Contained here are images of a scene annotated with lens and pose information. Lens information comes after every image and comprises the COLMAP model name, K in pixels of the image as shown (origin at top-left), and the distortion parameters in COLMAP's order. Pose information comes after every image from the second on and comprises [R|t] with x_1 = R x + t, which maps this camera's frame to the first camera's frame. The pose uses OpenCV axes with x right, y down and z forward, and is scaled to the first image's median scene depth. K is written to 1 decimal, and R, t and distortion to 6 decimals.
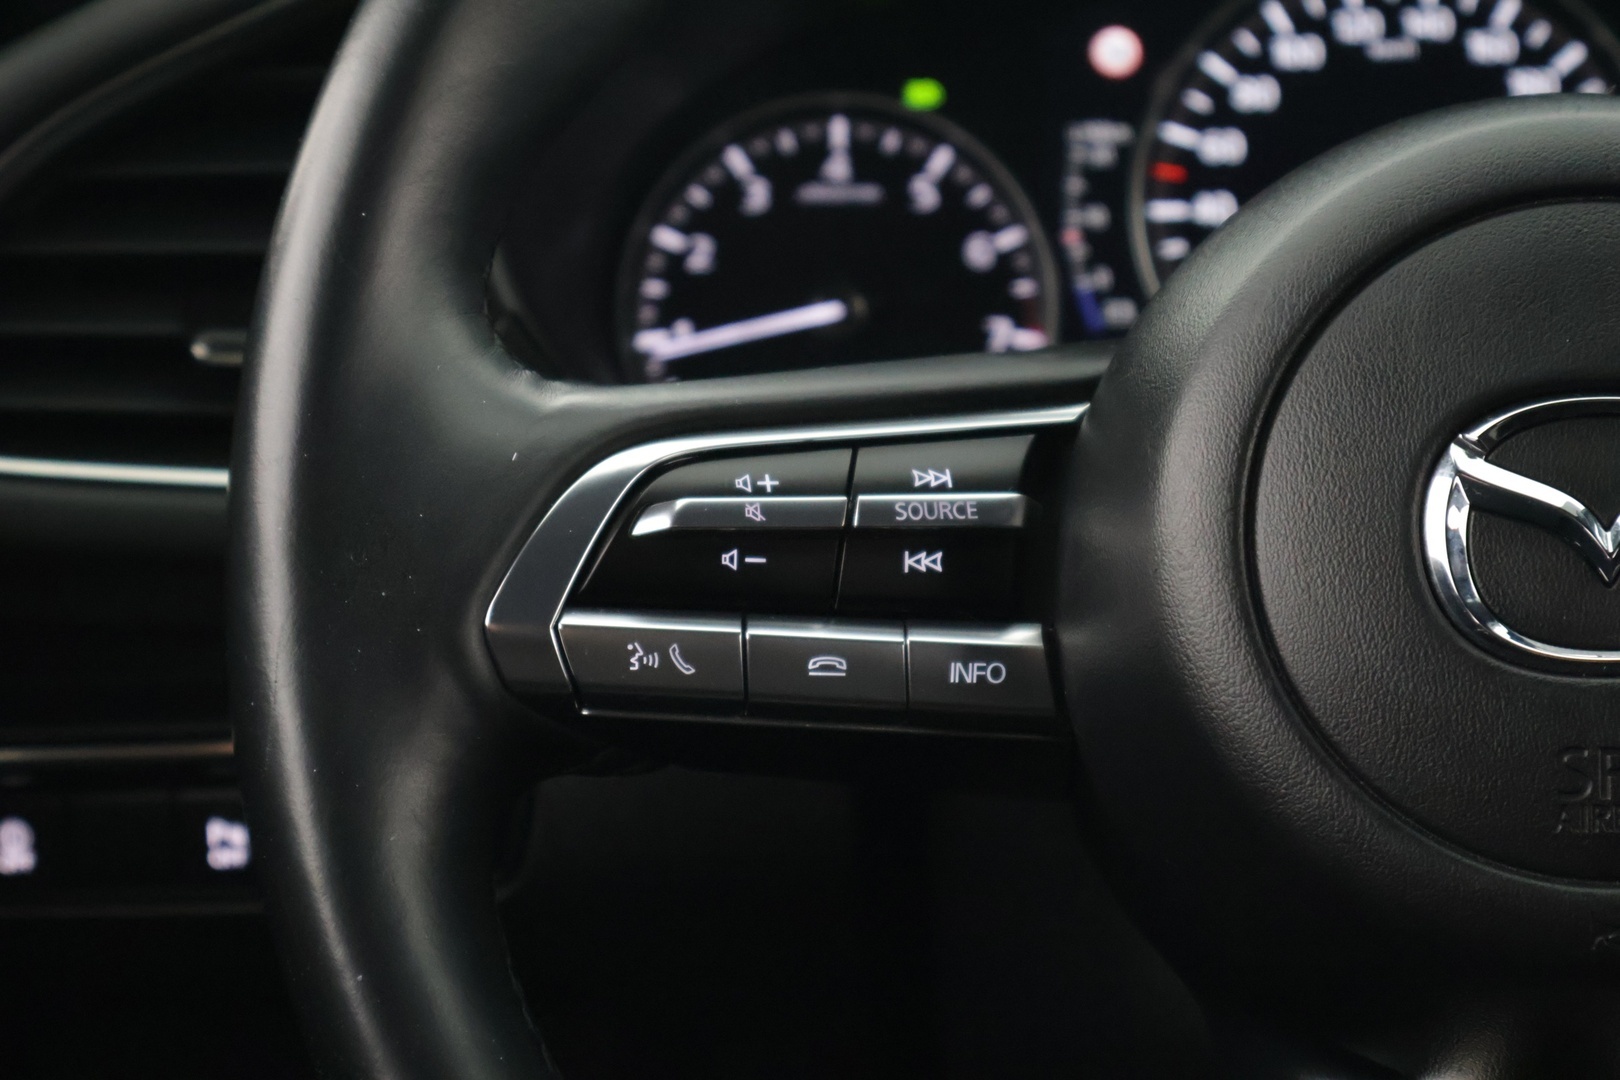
lens RADIAL K [[3325.3, 0, 810.0], [0, 3325.3, 540.0], [0, 0, 1]] dist [-0.013613, 0.022345]
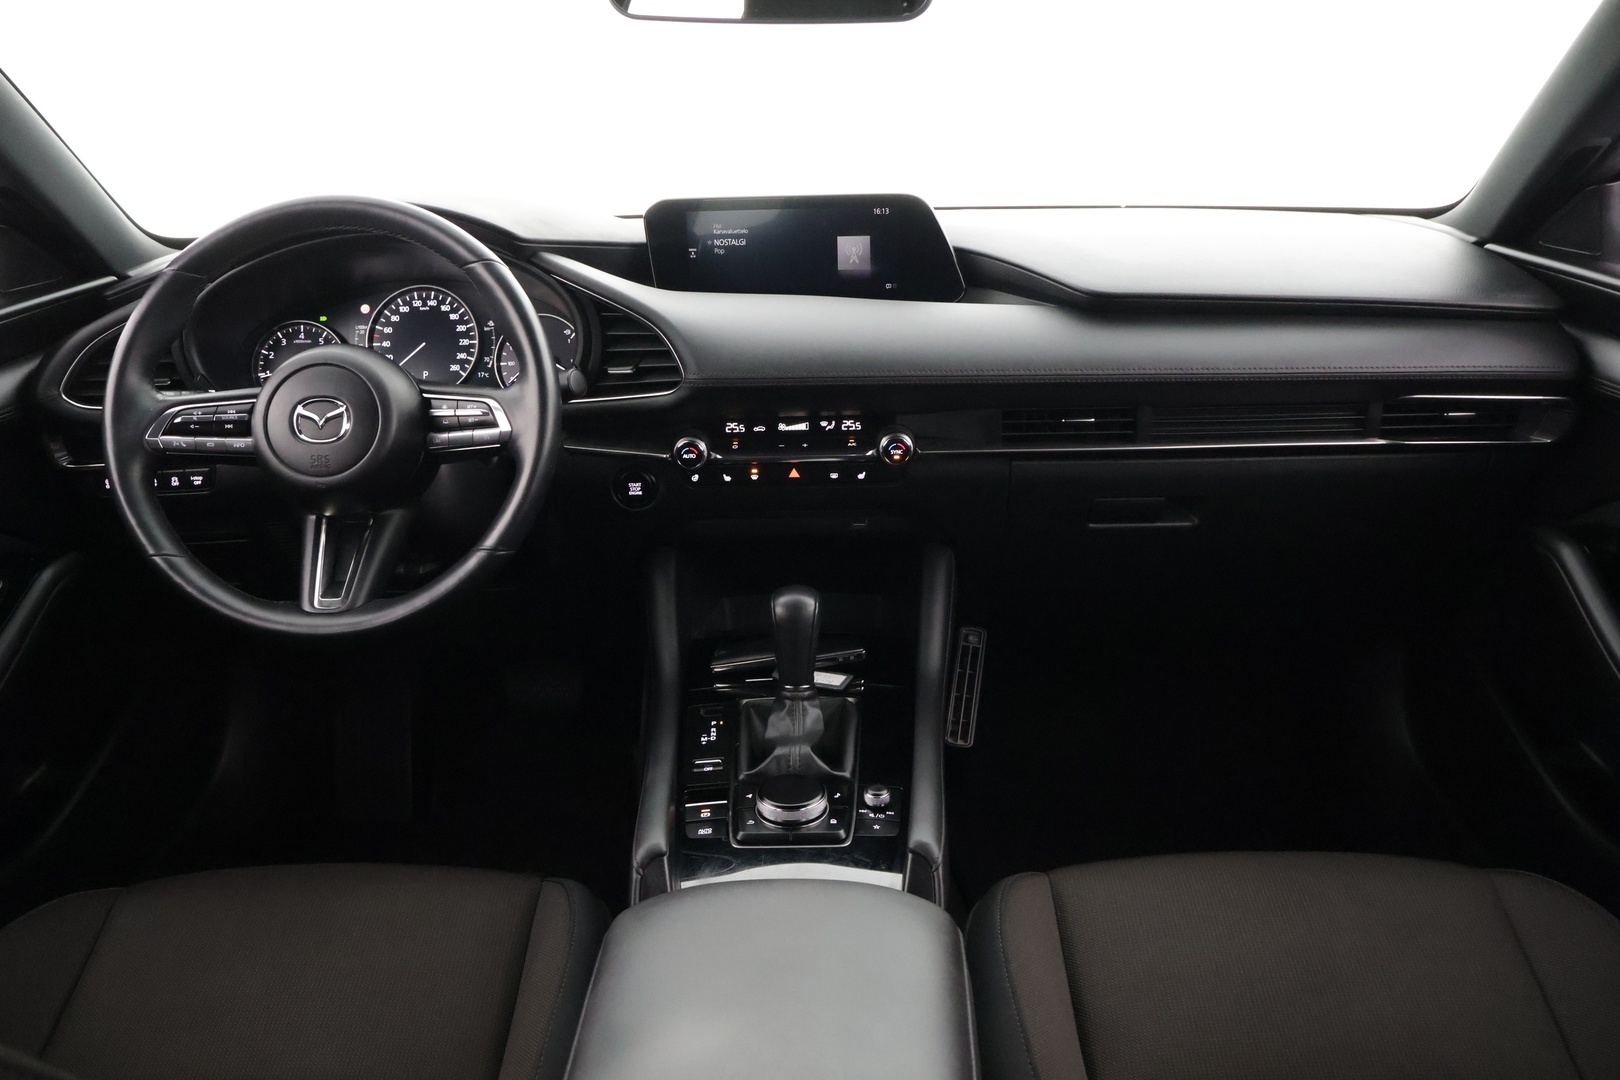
lens RADIAL K [[1354.5, 0, 810.0], [0, 1354.5, 540.0], [0, 0, 1]] dist [-0.003746, 0.007640]
pose [[0.997354, -0.019598, 0.070001, 0.581434], [0.011842, 0.993911, 0.109545, -0.028517], [-0.071721, -0.108426, 0.991514, -0.953423]]
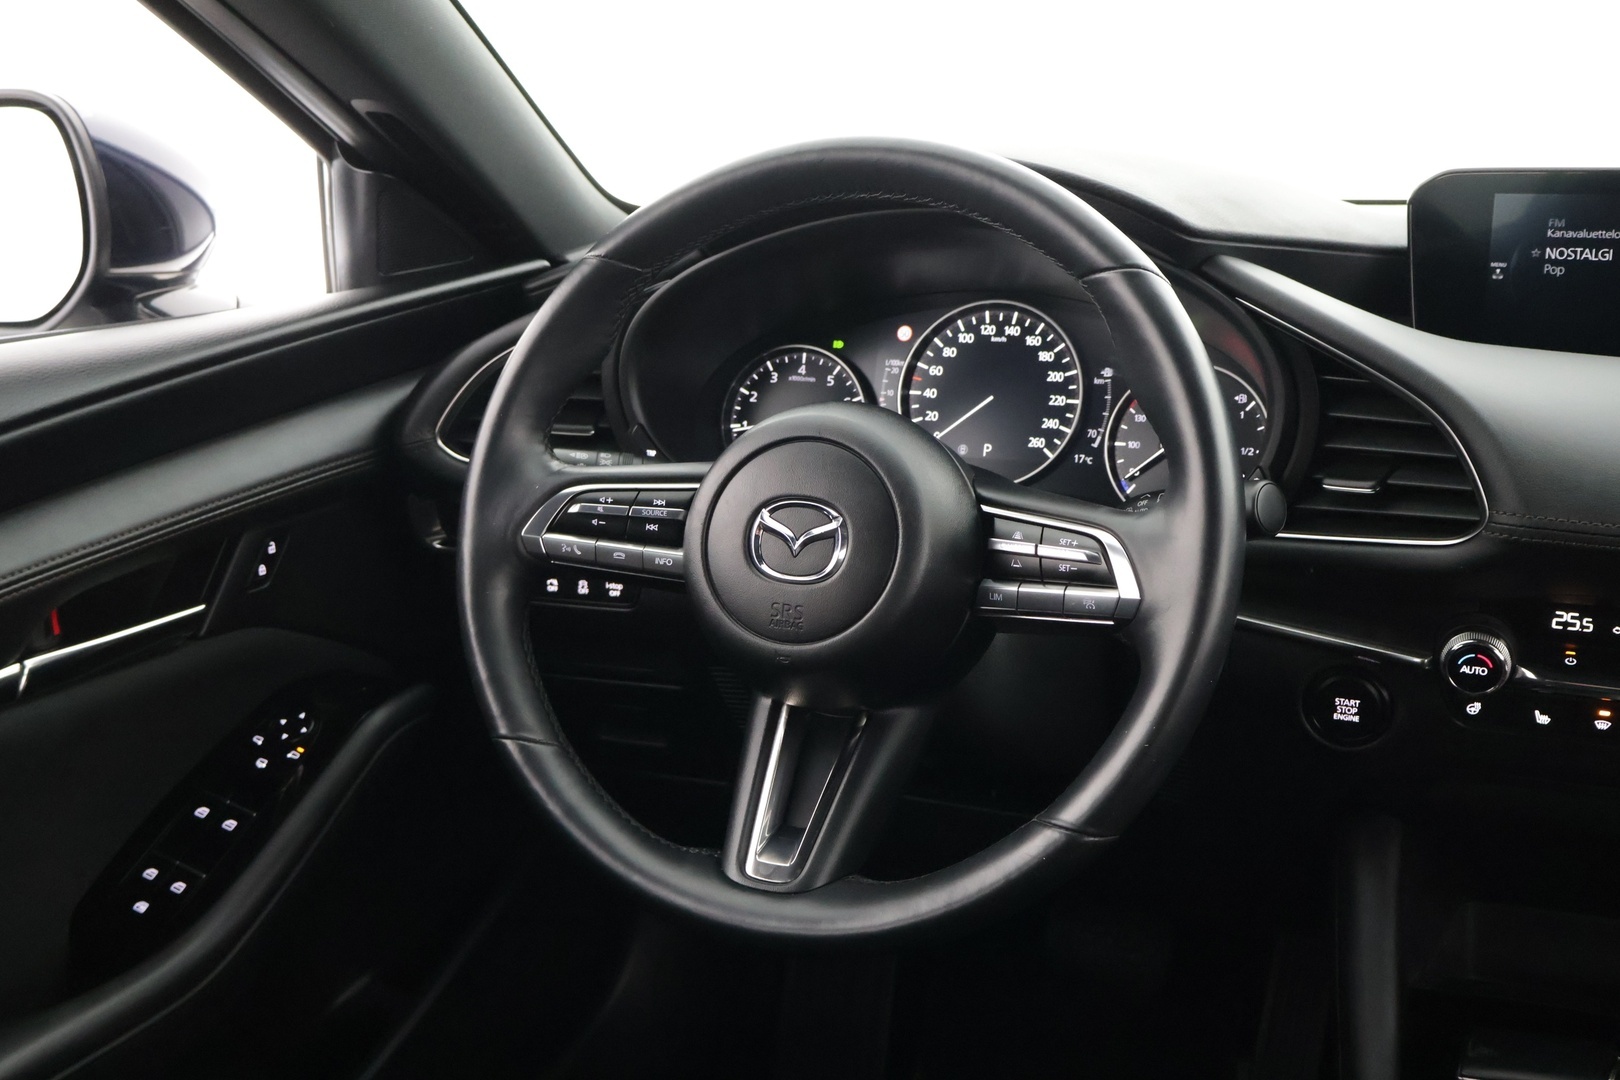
lens RADIAL K [[1635.5, 0, 810.0], [0, 1635.5, 540.0], [0, 0, 1]] dist [-0.002714, 0.005716]
pose [[0.951840, 0.095328, -0.291398, 0.444343], [-0.073063, 0.993579, 0.086383, -0.089868], [0.297762, -0.060932, 0.952694, -0.351151]]
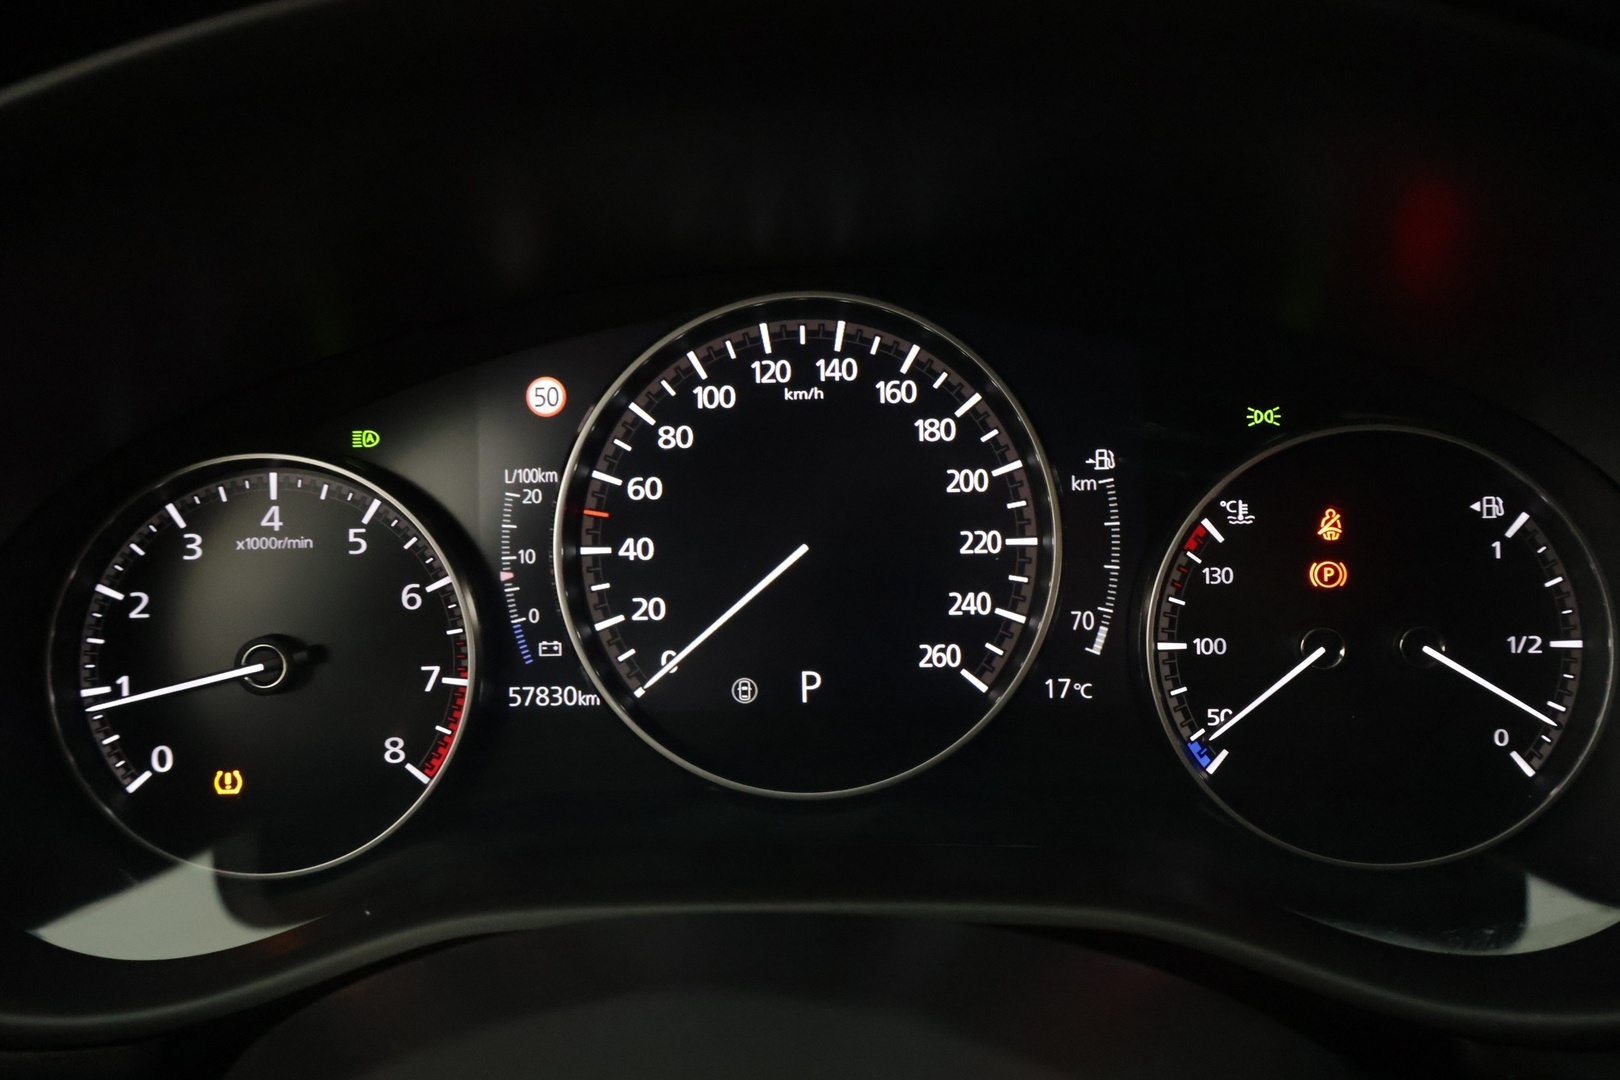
lens RADIAL K [[1354.5, 0, 810.0], [0, 1354.5, 540.0], [0, 0, 1]] dist [-0.003746, 0.007640]
pose [[0.999012, -0.019096, 0.040131, 0.162032], [0.014370, 0.993271, 0.114920, -0.153915], [-0.042055, -0.114230, 0.992564, 0.578260]]
